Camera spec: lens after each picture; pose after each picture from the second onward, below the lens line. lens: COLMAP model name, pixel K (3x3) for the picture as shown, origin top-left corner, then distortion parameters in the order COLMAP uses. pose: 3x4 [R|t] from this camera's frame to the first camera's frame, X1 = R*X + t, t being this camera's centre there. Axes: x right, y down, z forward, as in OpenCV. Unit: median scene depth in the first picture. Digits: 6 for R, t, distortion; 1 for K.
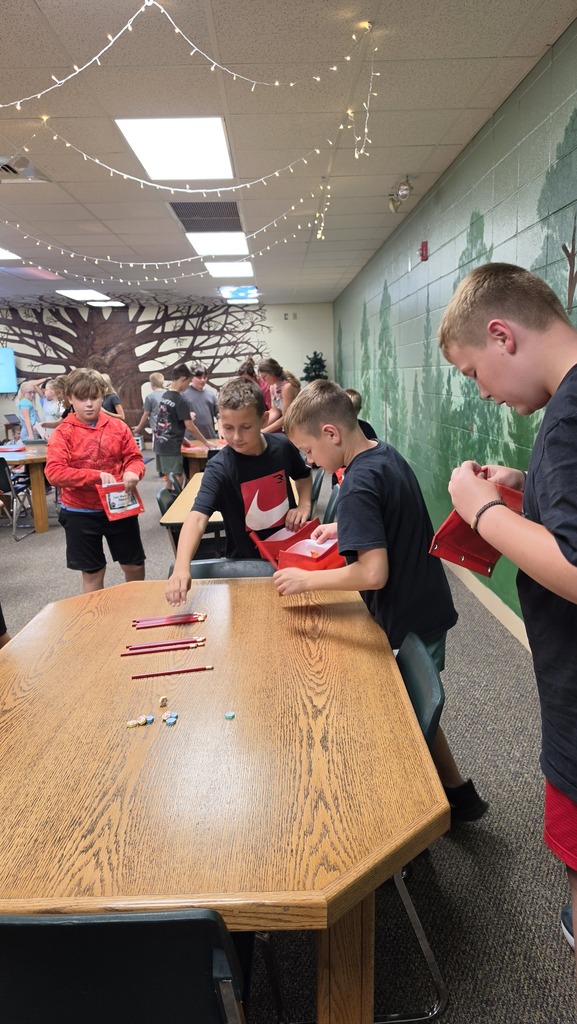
lens RADIAL K [[725.3, 0, 288.5], [0, 725.3, 512.0], [0, 0, 1]] dist [0.135667, -0.168239]
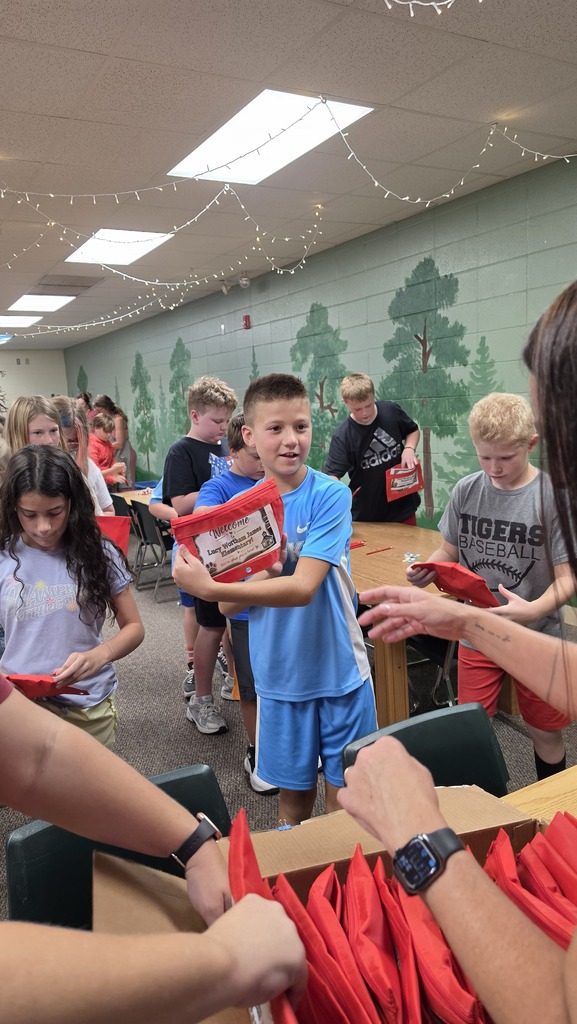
lens RADIAL K [[725.3, 0, 288.5], [0, 725.3, 512.0], [0, 0, 1]] dist [0.135667, -0.168239]
pose [[0.876961, -0.094077, 0.471264, -0.179697], [0.119256, 0.992579, -0.023775, 0.016011], [-0.465530, 0.077051, 0.881672, -0.088272]]
